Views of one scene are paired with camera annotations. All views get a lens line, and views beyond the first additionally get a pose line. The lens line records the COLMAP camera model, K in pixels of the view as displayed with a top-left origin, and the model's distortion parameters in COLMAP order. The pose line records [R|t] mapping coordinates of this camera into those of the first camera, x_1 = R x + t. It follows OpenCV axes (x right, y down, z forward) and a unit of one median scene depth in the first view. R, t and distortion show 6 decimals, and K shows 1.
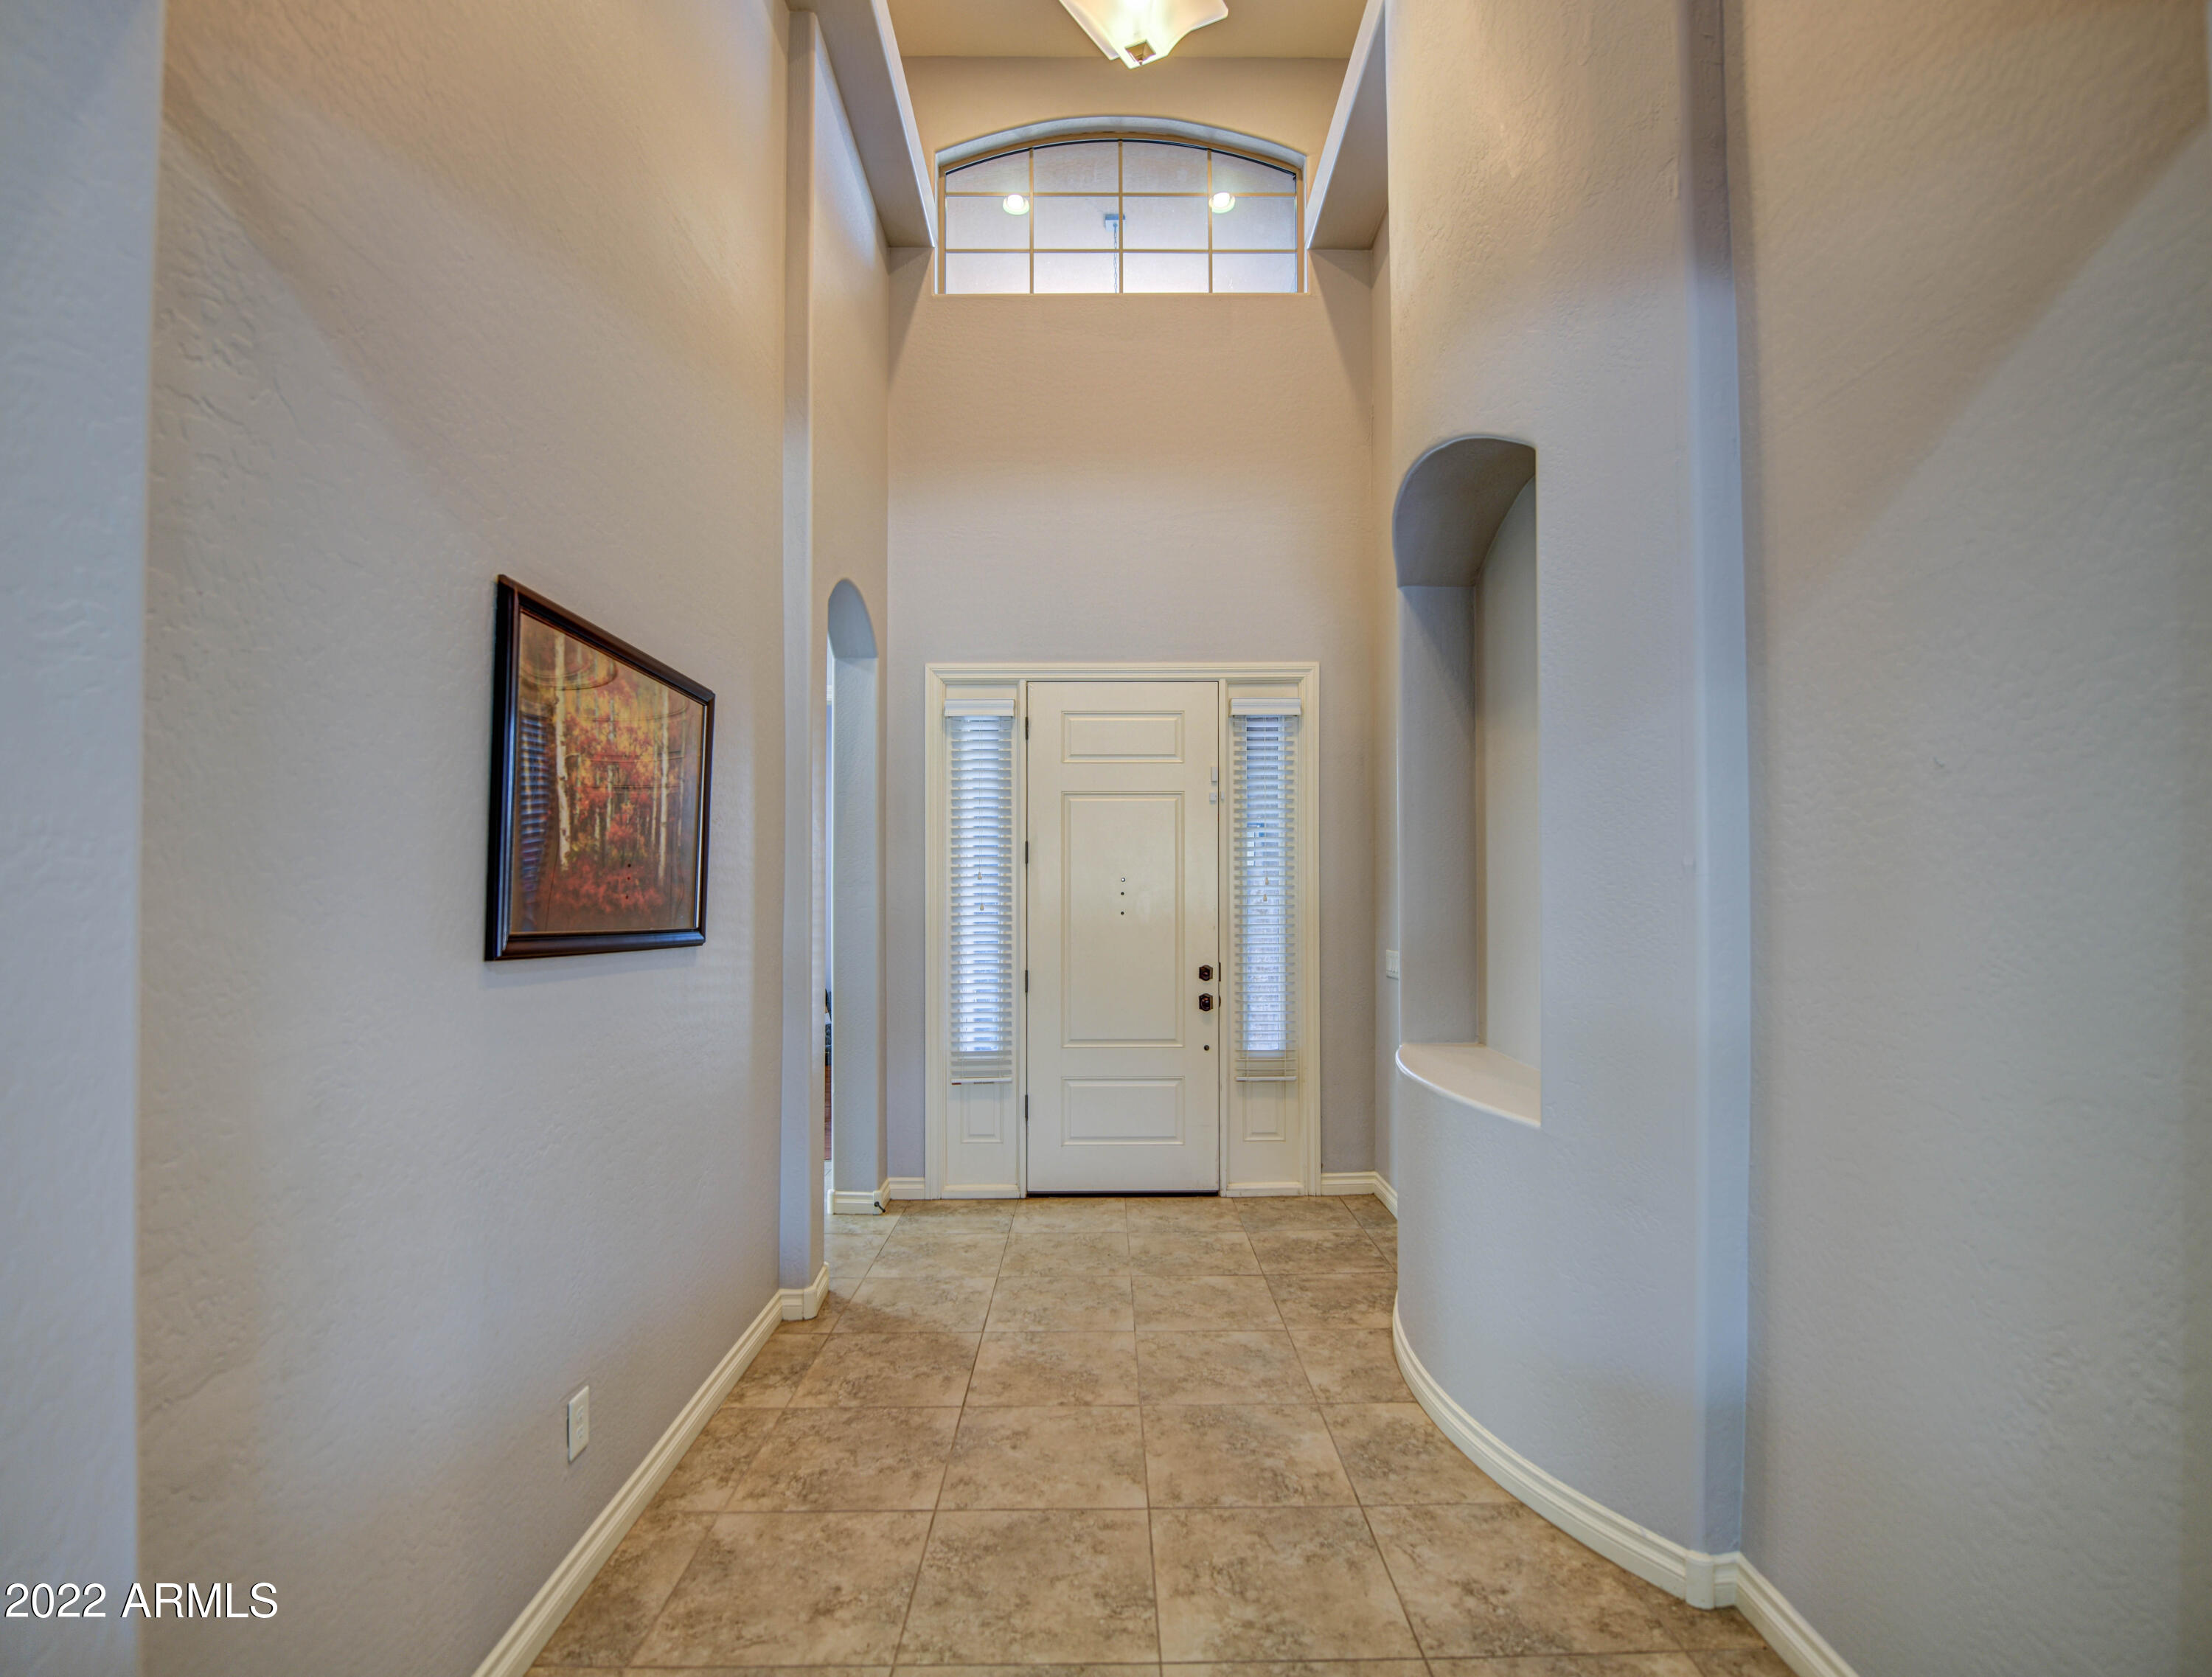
lens RADIAL K [[1067.9, 0, 1103.4], [0, 1067.9, 850.7], [0, 0, 1]] dist [-0.017117, -0.000857]
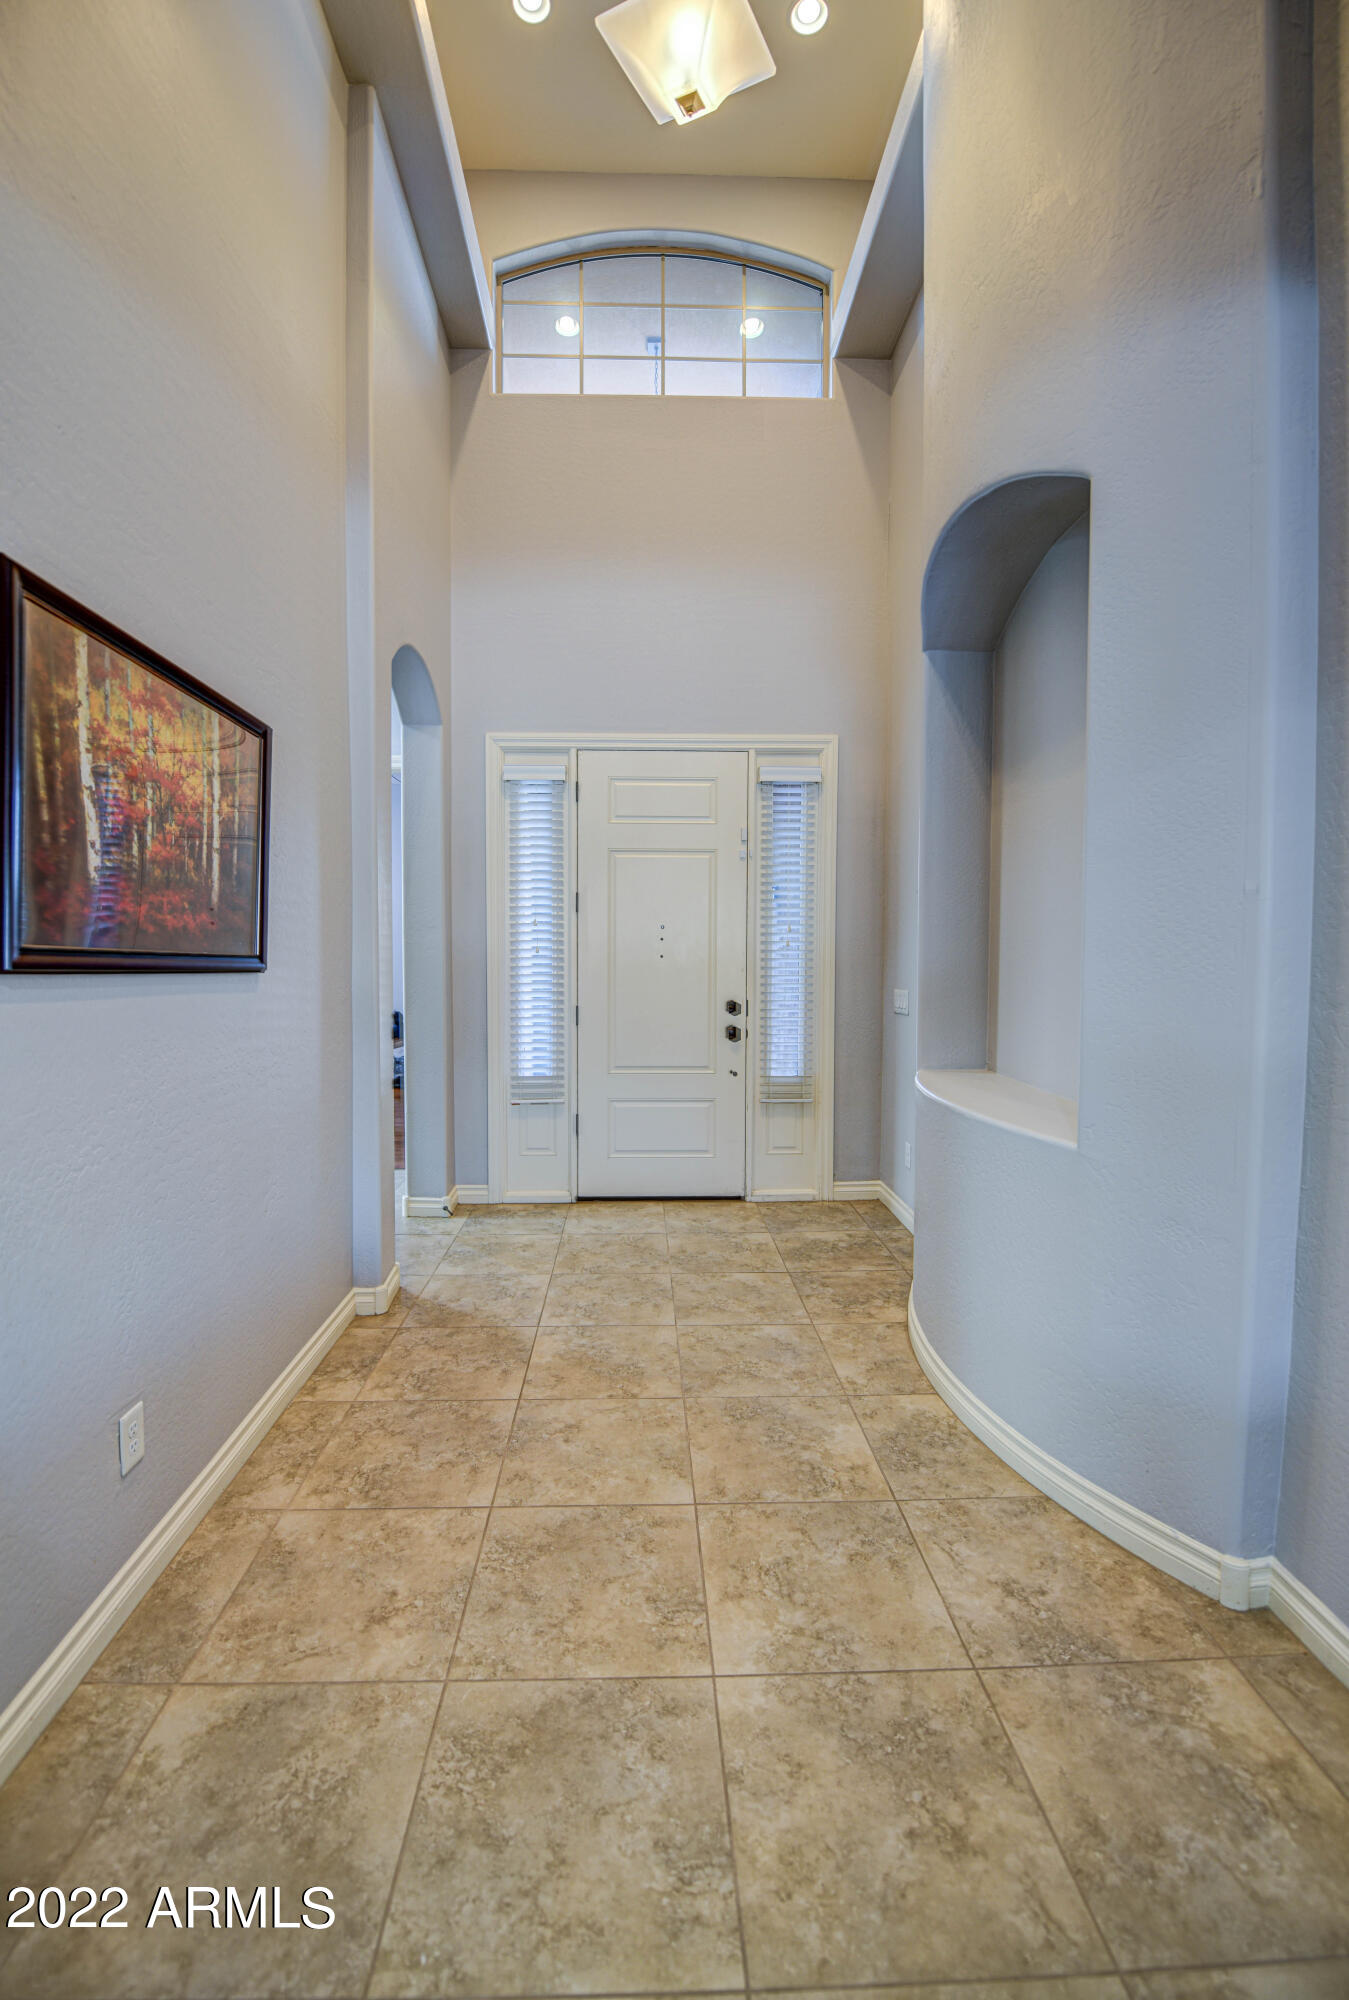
lens RADIAL K [[852.5, 0, 661.4], [0, 852.5, 998.8], [0, 0, 1]] dist [-0.014653, -0.003757]
pose [[0.999590, 0.005840, 0.028023, -0.014137], [-0.008407, 0.995688, 0.092384, 0.036345], [-0.027363, -0.092582, 0.995329, 0.173706]]
